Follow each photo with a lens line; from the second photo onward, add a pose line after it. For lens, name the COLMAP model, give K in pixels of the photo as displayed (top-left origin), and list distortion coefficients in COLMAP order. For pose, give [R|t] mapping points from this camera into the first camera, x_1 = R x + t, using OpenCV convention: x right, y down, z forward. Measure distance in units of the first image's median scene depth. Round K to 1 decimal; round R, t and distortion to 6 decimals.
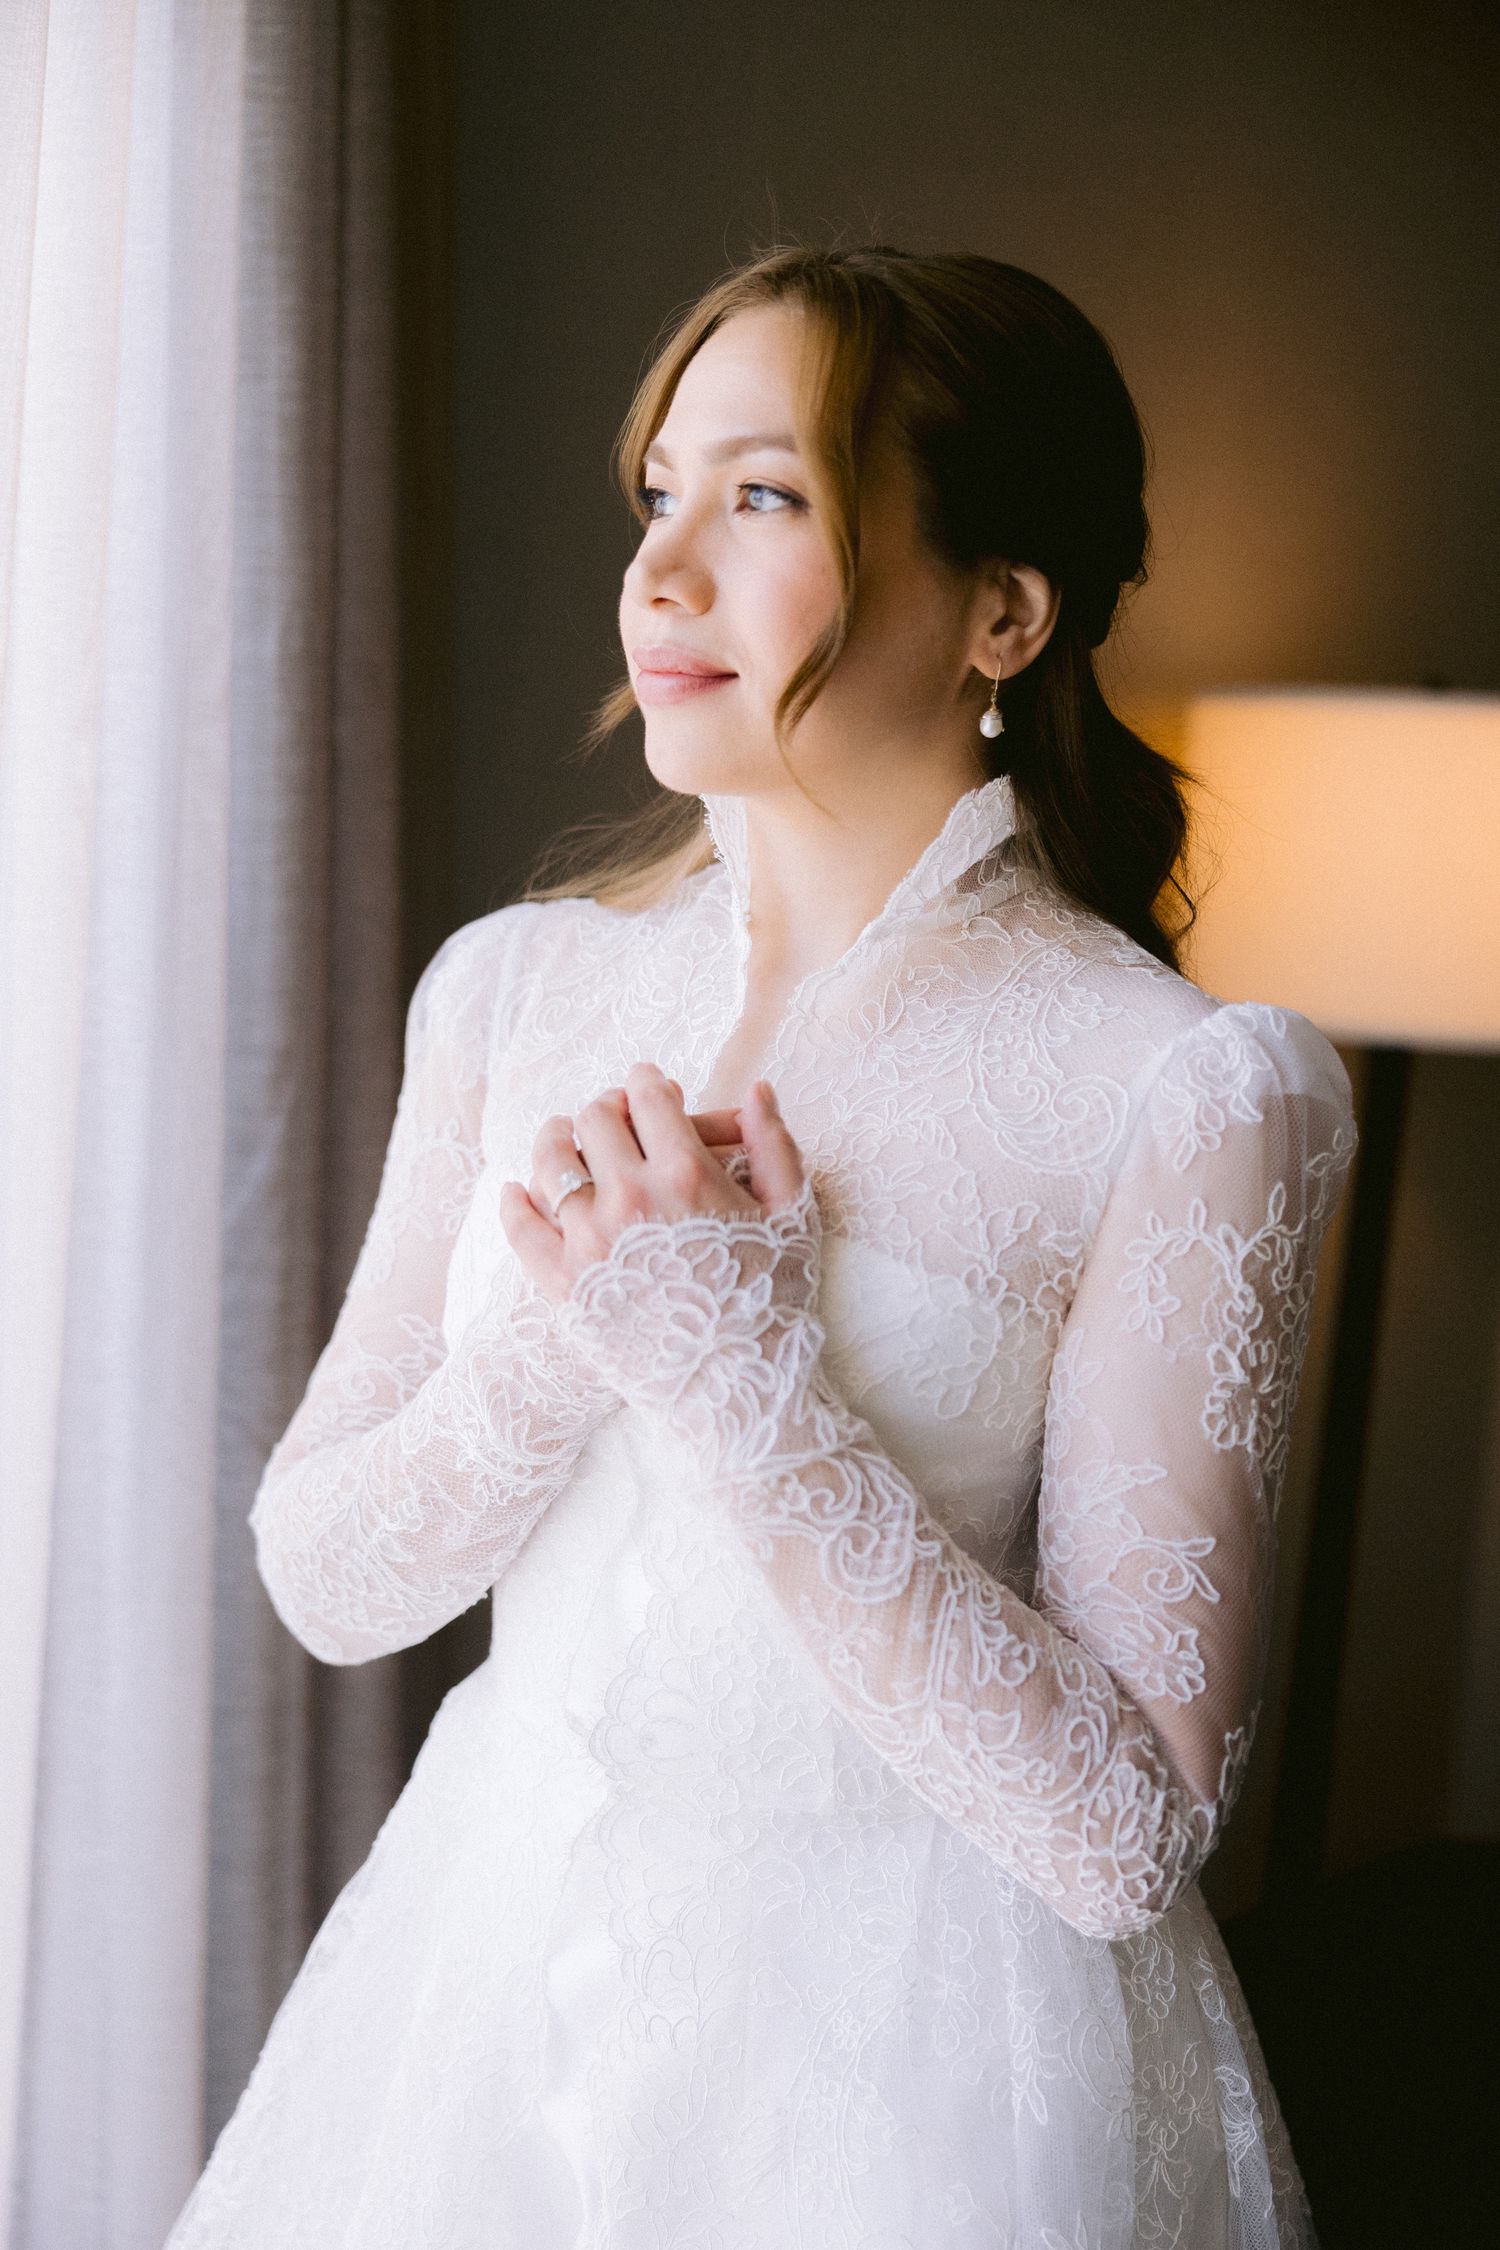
lens RADIAL K [[2848.9, 0, 750.0], [0, 2848.9, 1125.0], [0, 0, 1]] dist [0.019988, 0.005336]
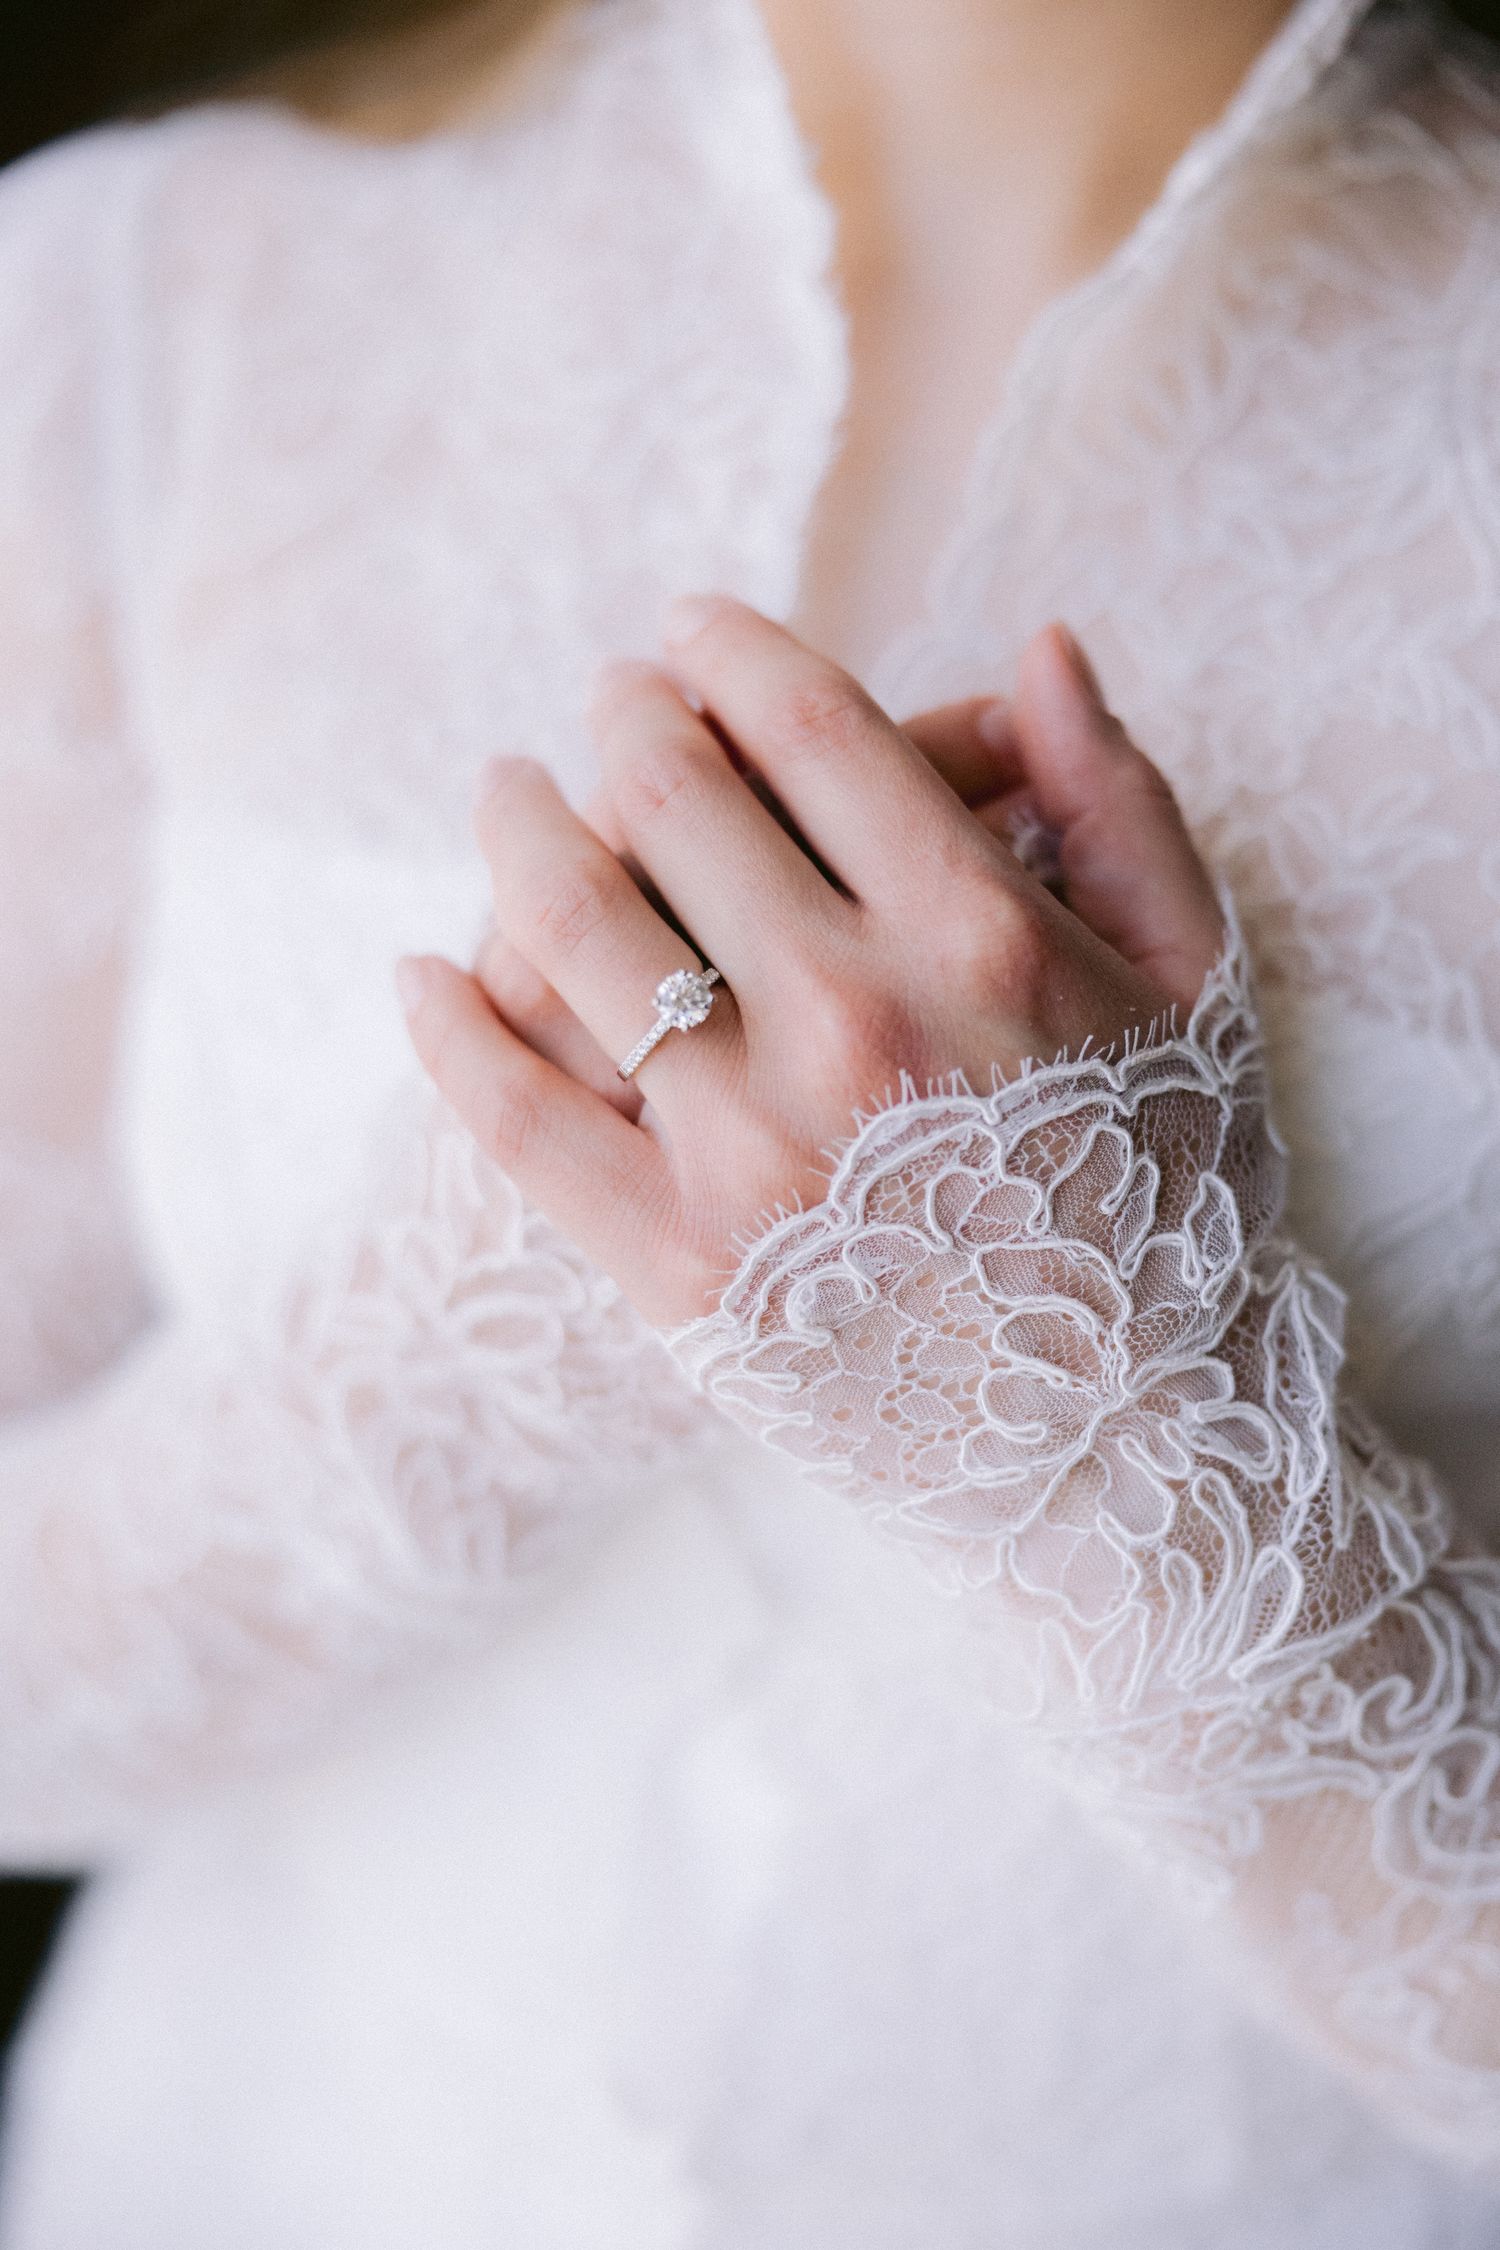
lens RADIAL K [[3669.3, 0, 750.0], [0, 3669.3, 1125.0], [0, 0, 1]] dist [-0.019691, -0.014919]
pose [[0.962145, -0.144052, 0.231357, -0.166964], [0.082415, 0.962938, 0.256824, -0.084944], [-0.259778, -0.228034, 0.938358, 0.560324]]
